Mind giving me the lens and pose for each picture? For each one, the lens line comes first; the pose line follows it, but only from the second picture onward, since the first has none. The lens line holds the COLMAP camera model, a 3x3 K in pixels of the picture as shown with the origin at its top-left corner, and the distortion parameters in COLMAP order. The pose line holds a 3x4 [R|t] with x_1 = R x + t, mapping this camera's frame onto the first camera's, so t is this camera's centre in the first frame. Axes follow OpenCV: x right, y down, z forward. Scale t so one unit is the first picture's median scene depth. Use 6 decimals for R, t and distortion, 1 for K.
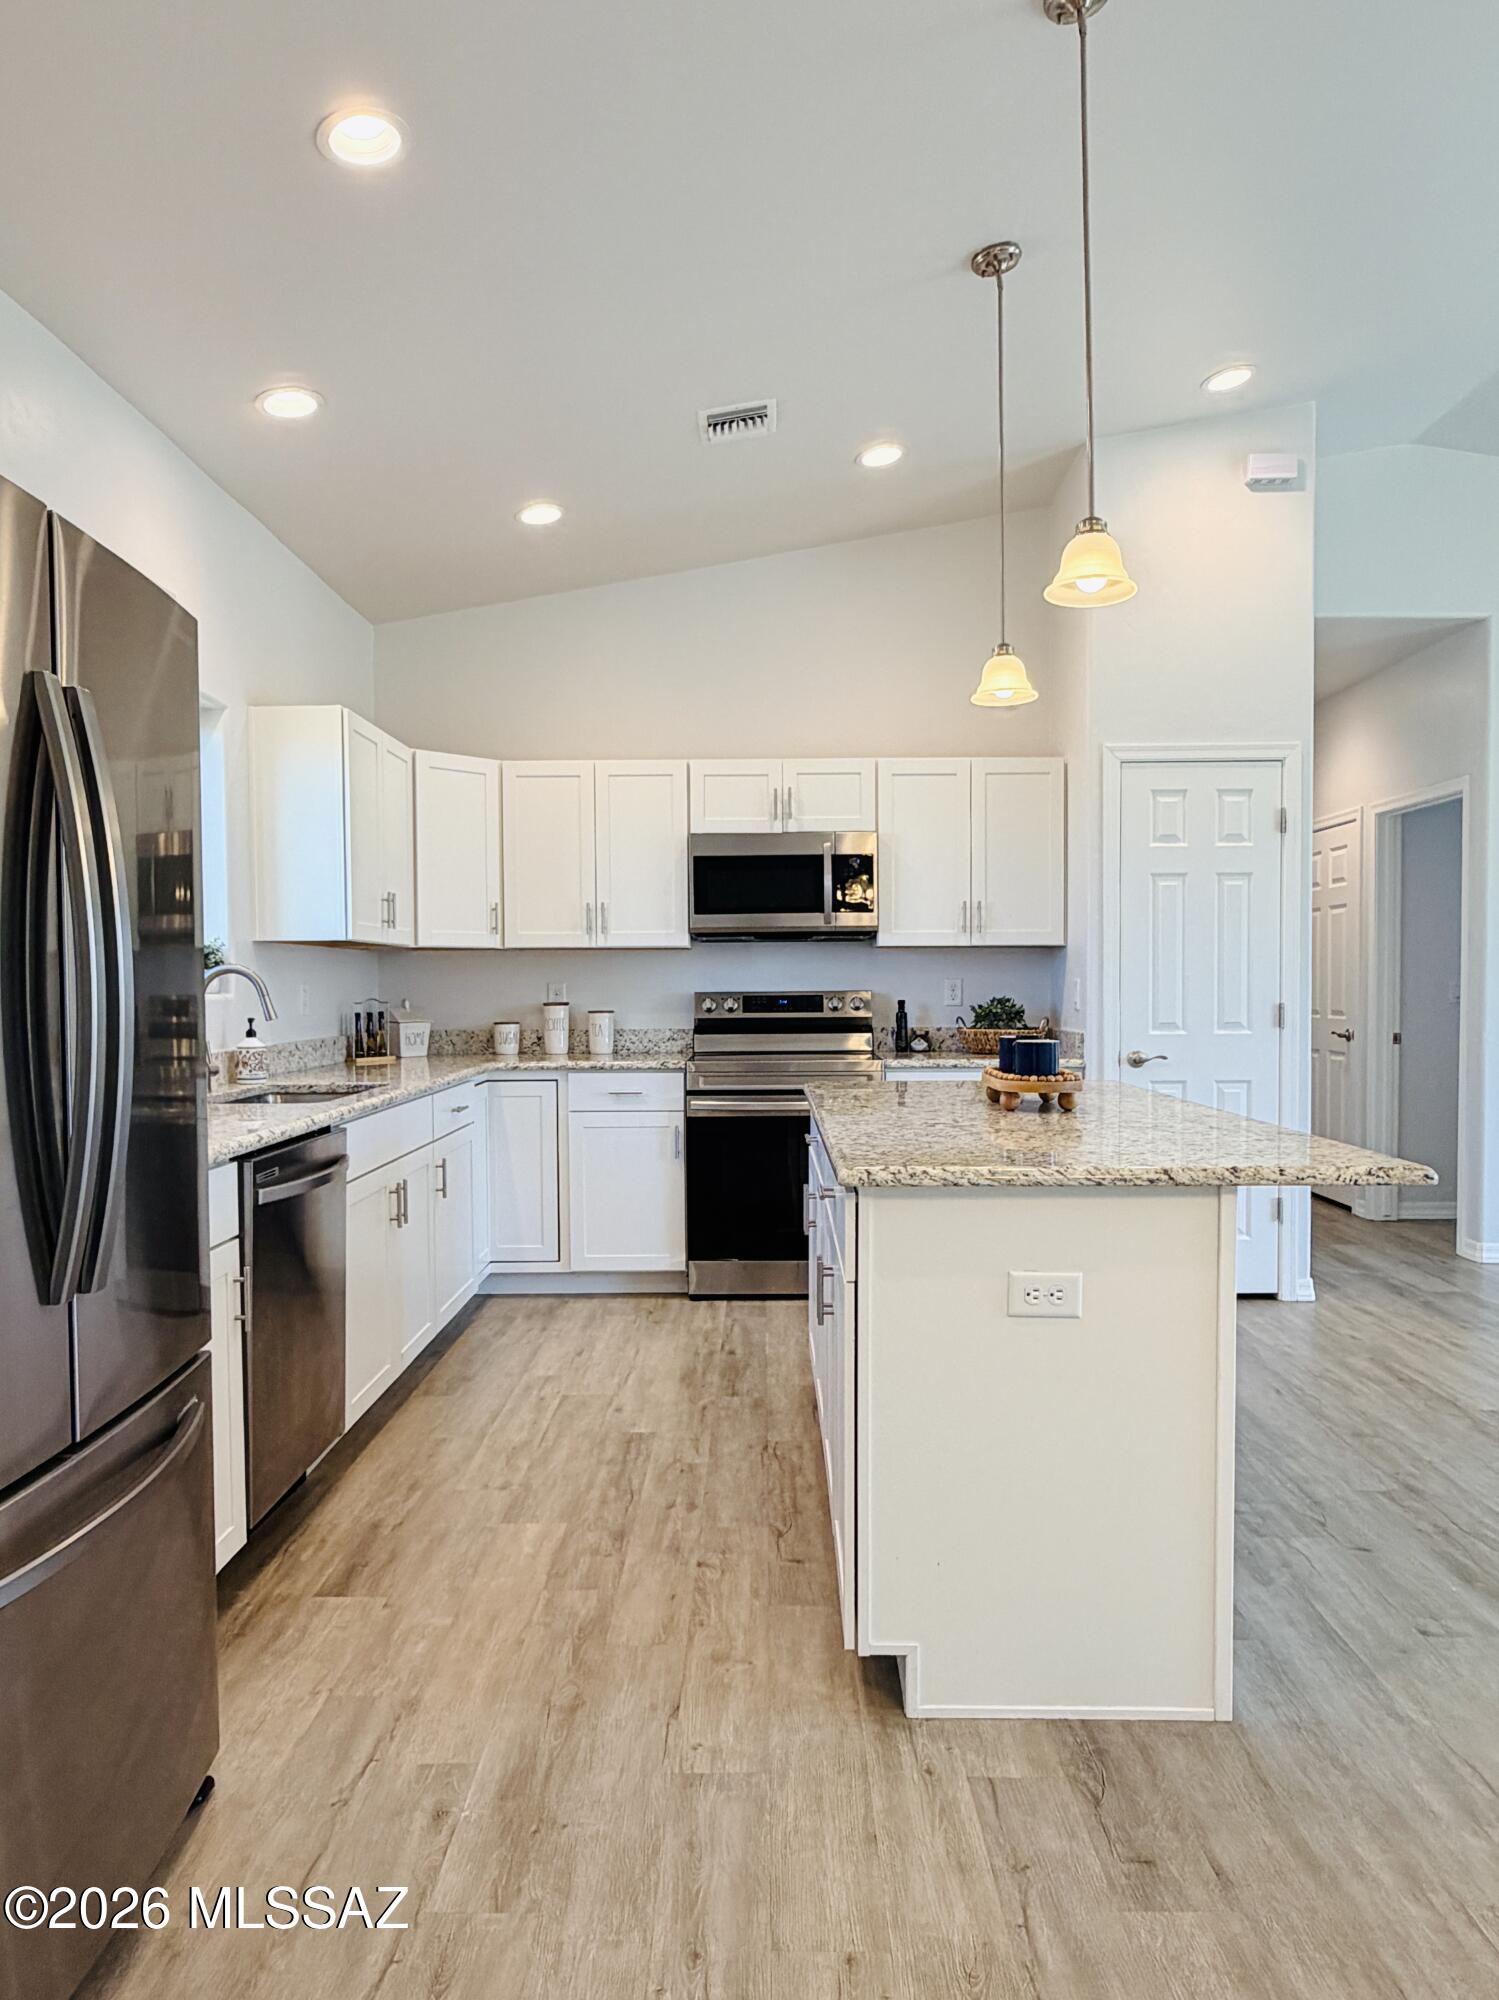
lens RADIAL K [[1302.9, 0, 743.7], [0, 1302.9, 1029.2], [0, 0, 1]] dist [0.001107, -0.000827]
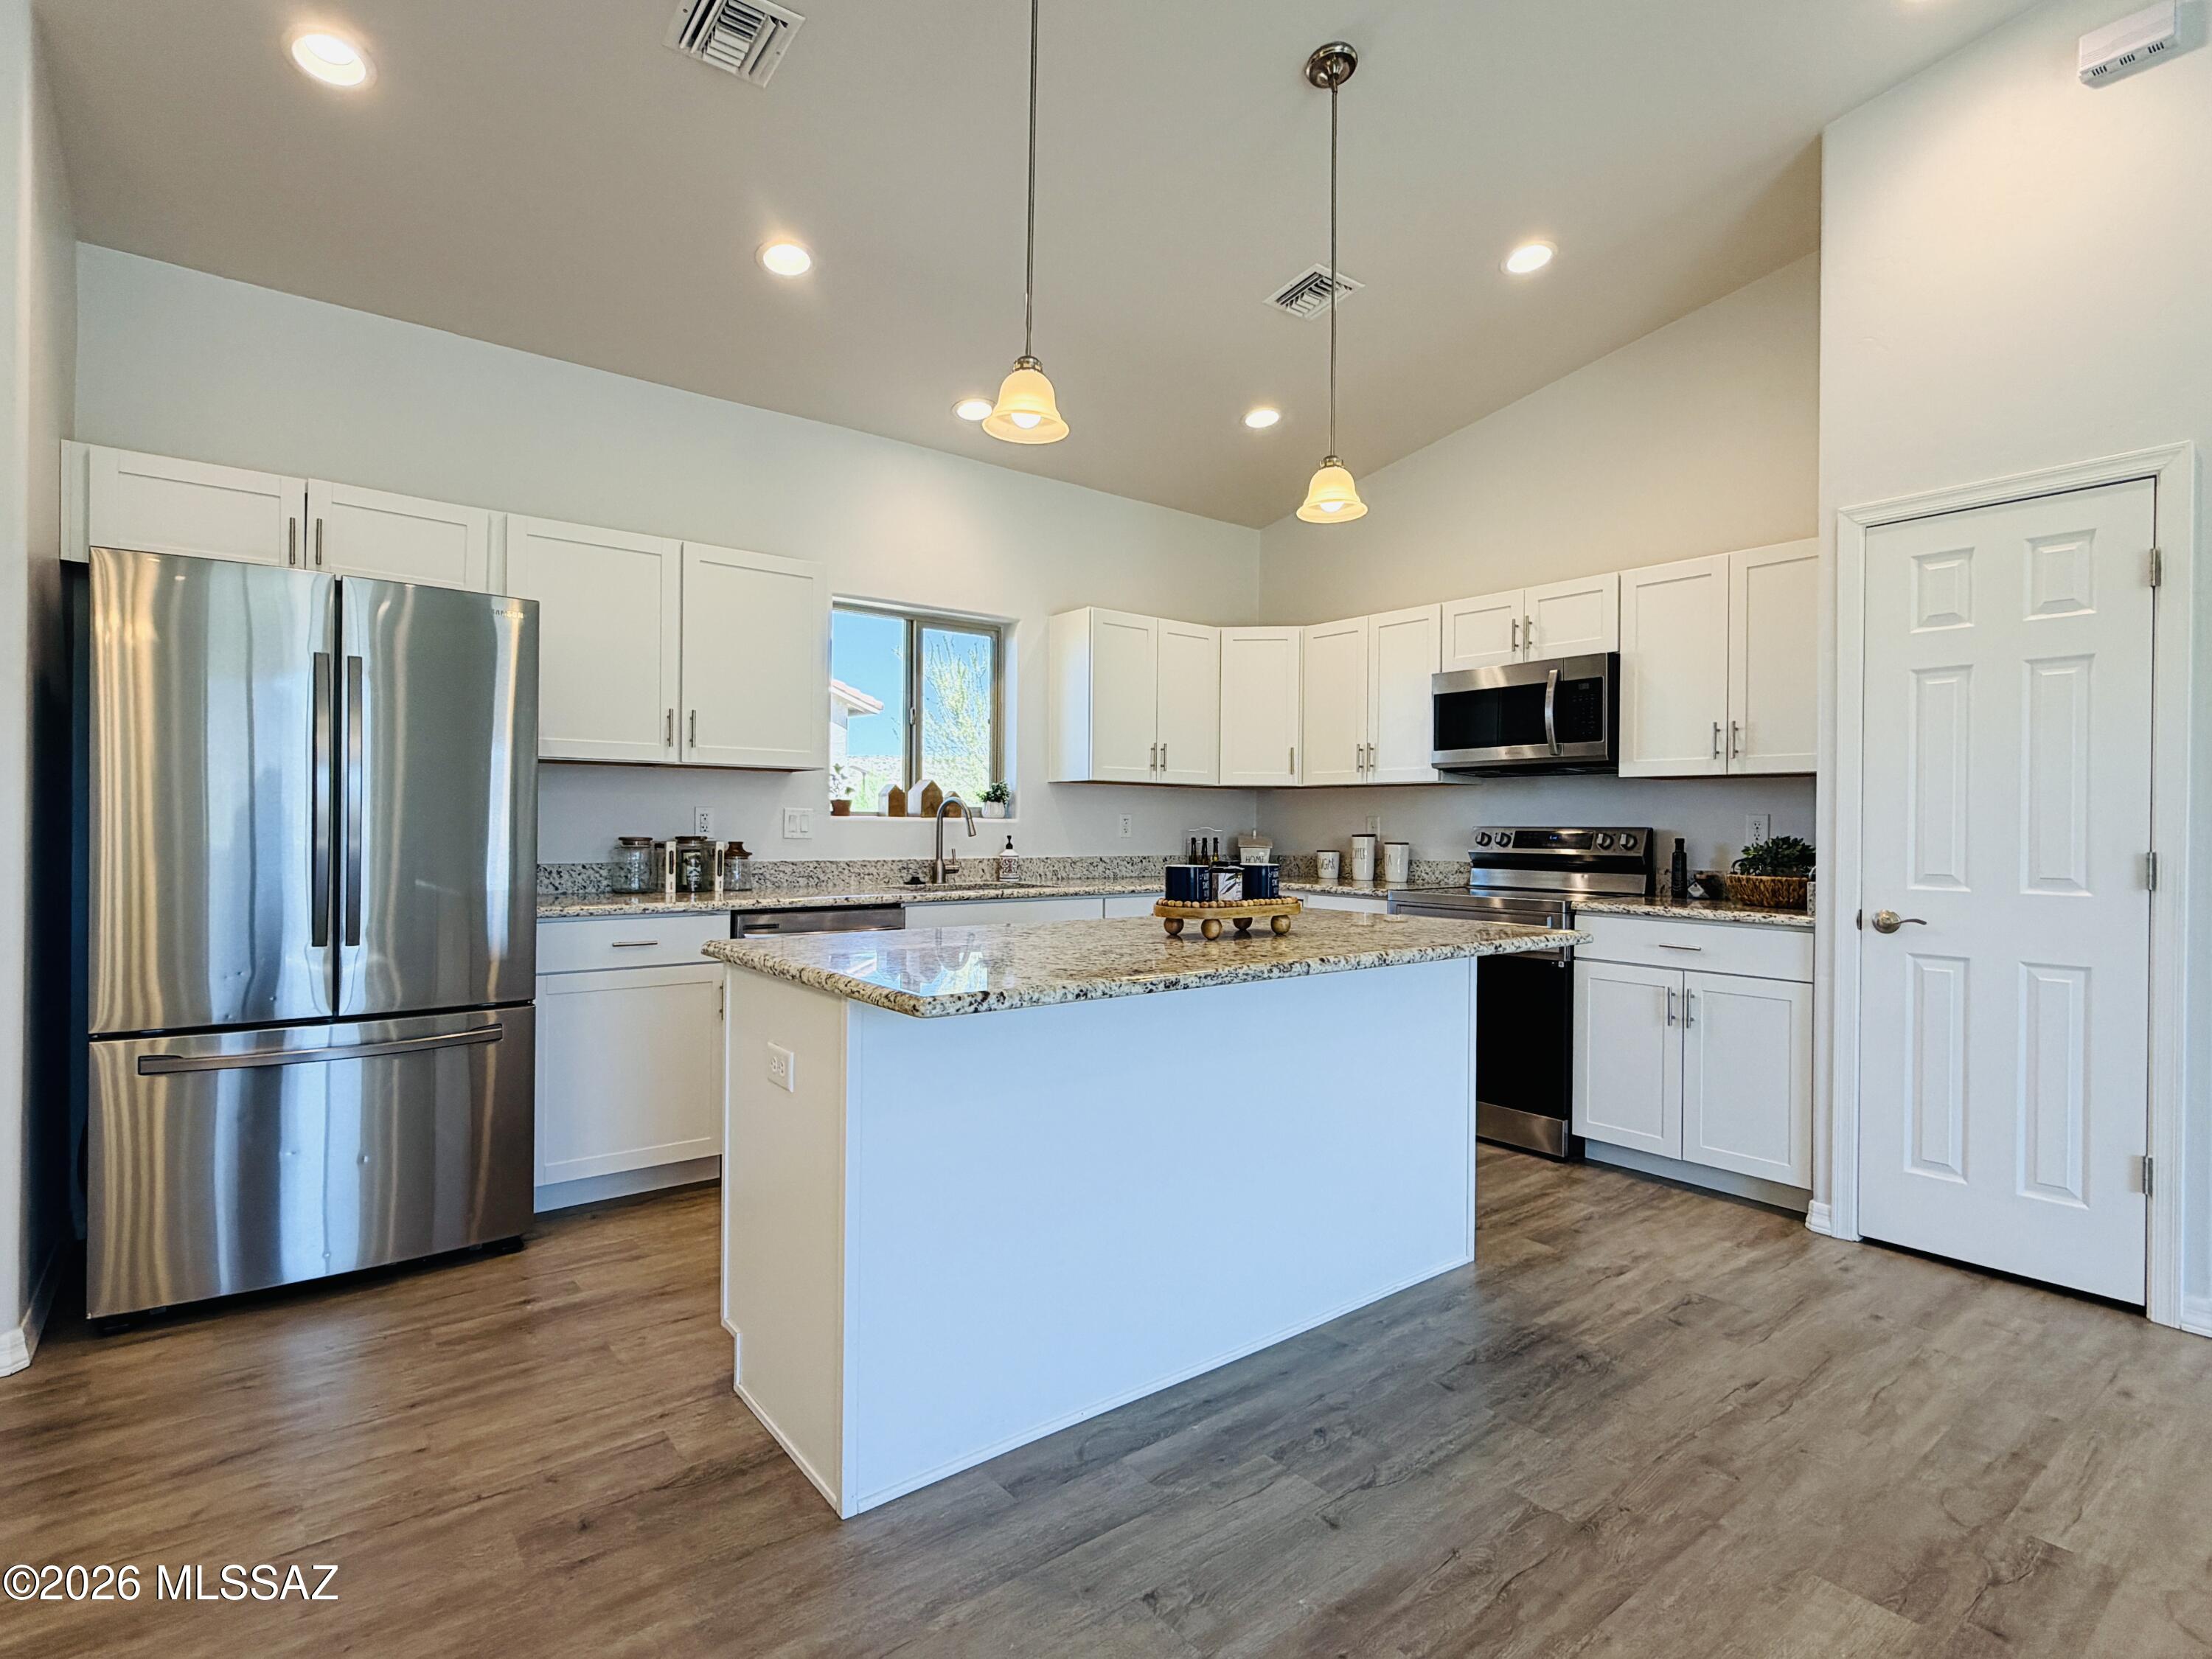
lens RADIAL K [[1106.9, 0, 1115.9], [0, 1106.9, 831.2], [0, 0, 1]] dist [0.000452, 0.000007]
pose [[0.630579, 0.016152, -0.775957, 0.514772], [-0.041127, 0.999074, -0.012626, -0.002461], [0.775035, 0.039874, 0.630659, 0.262258]]
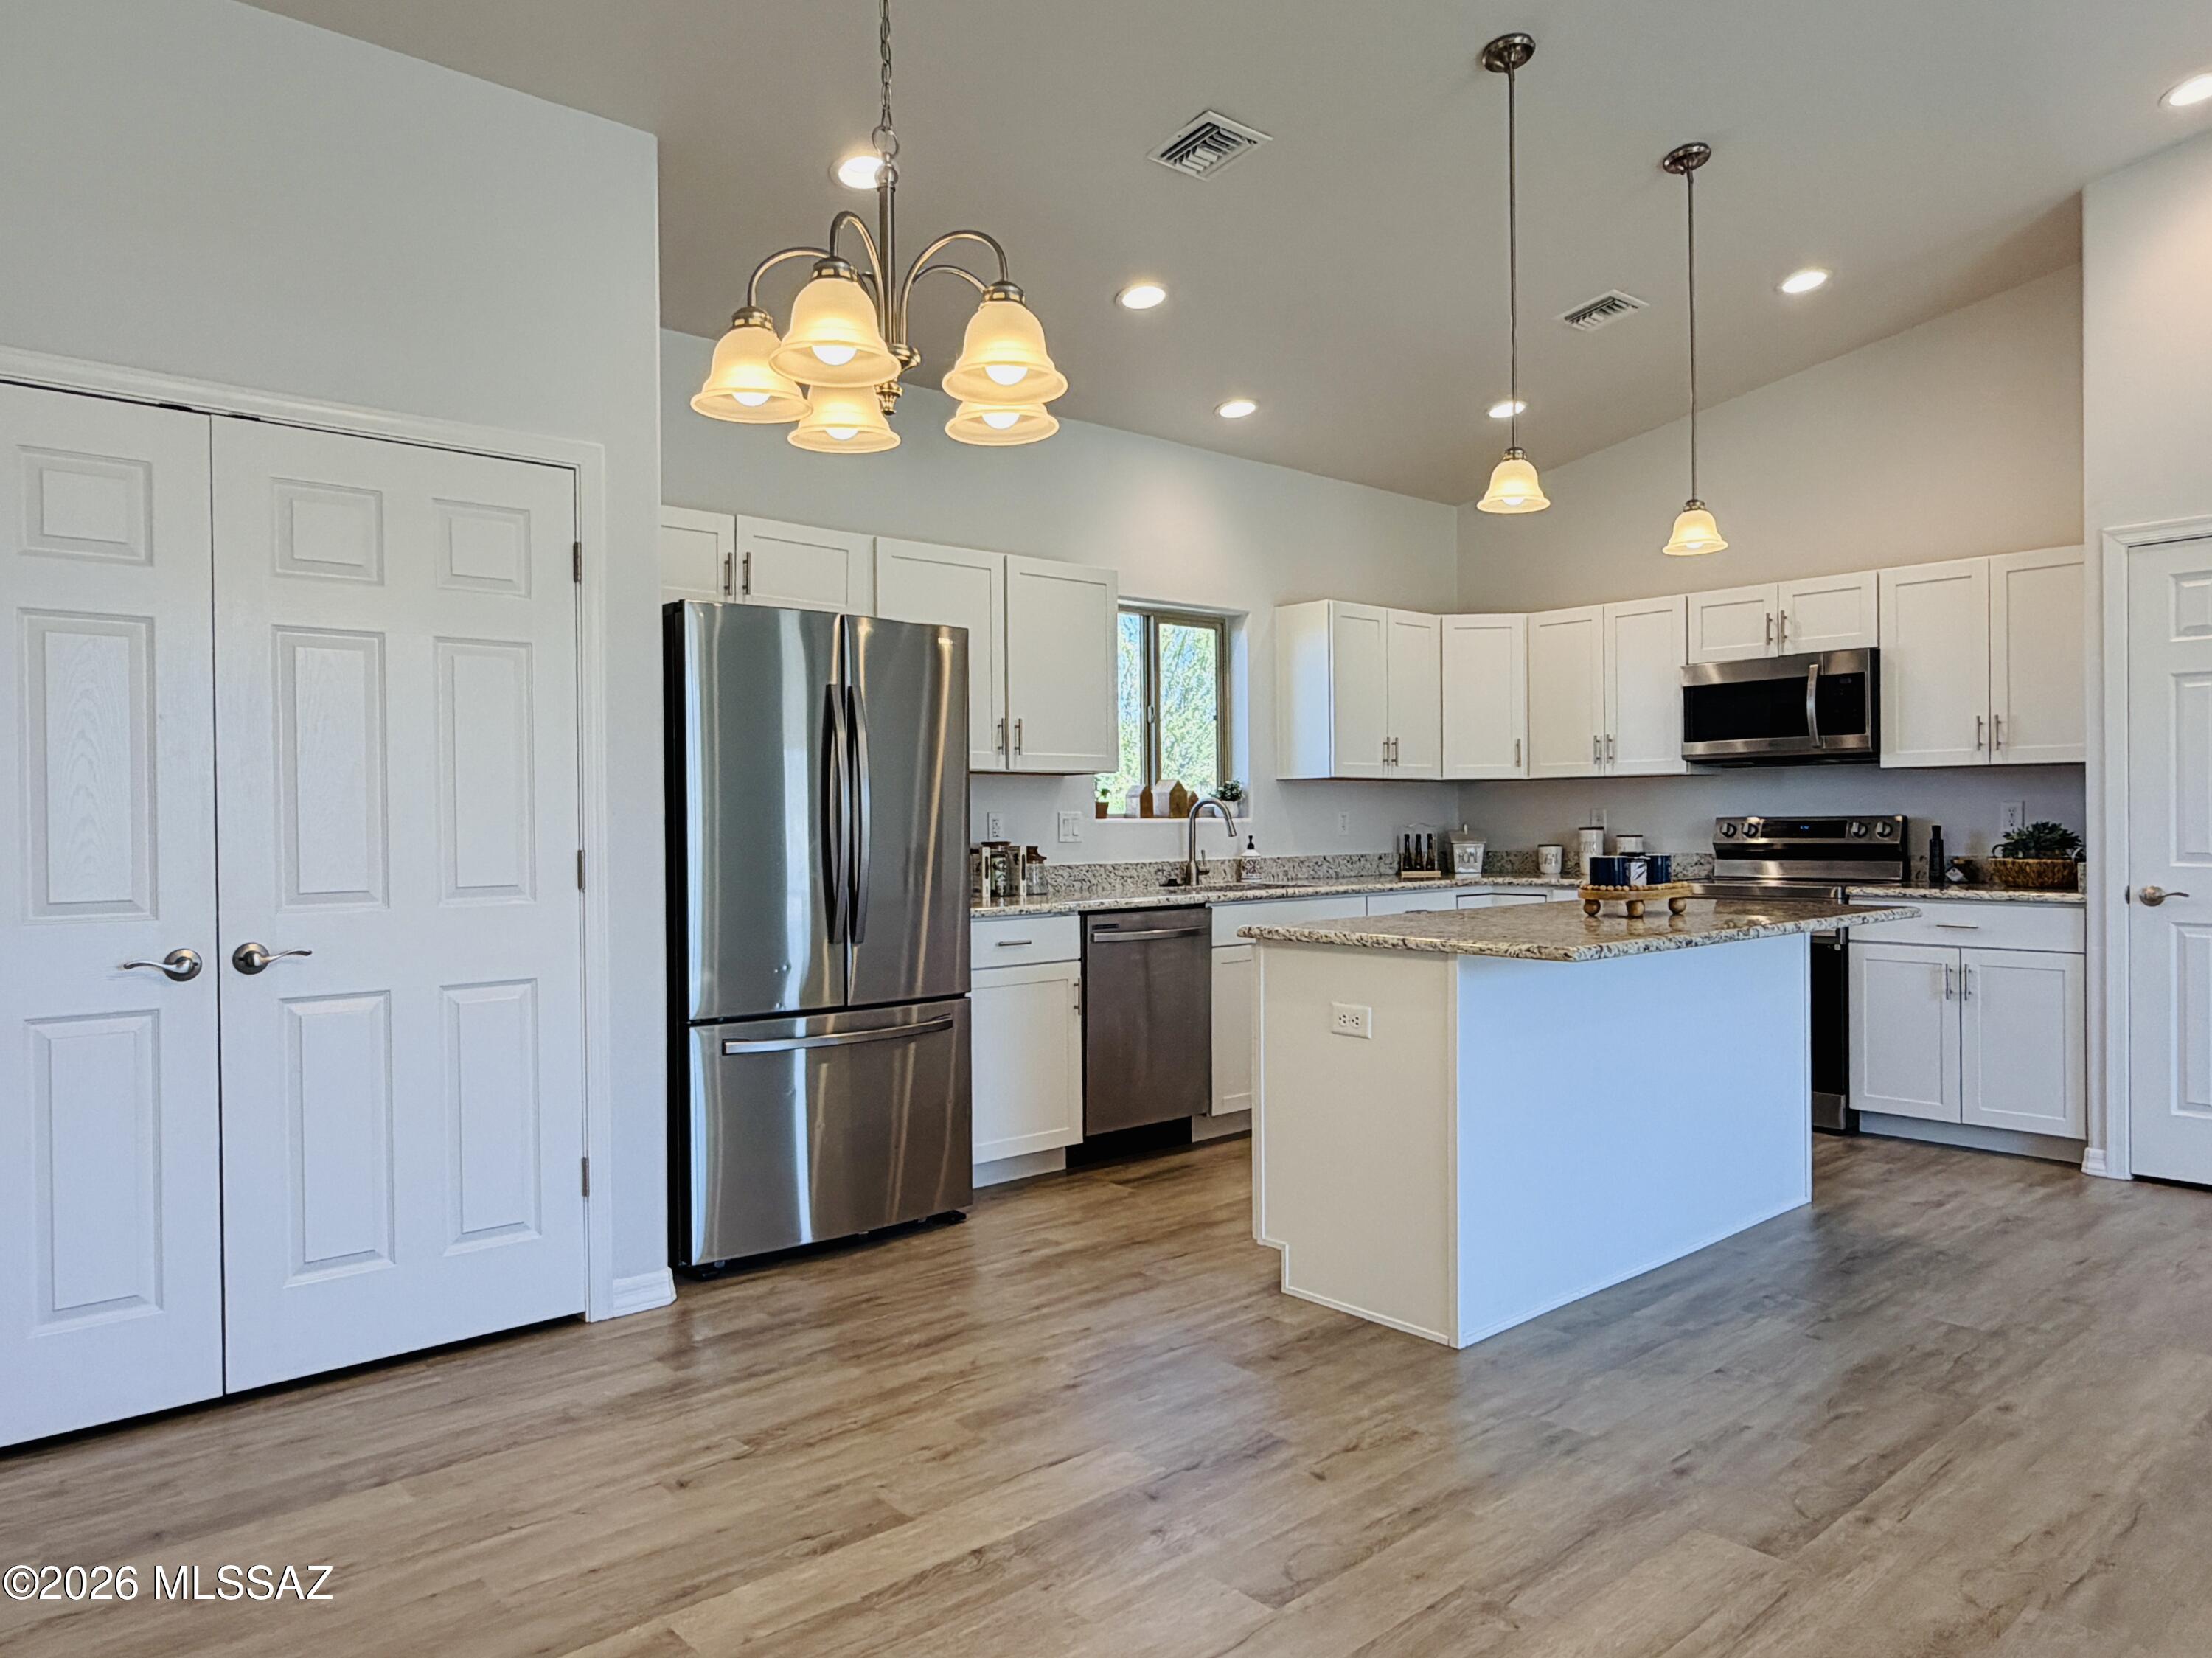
lens RADIAL K [[1472.5, 0, 1108.8], [0, 1472.5, 837.9], [0, 0, 1]] dist [-0.002331, 0.003282]
pose [[0.672125, 0.009166, -0.740381, 0.553893], [-0.021856, 0.999733, -0.007464, 0.007412], [0.740115, 0.021198, 0.672146, -0.138159]]
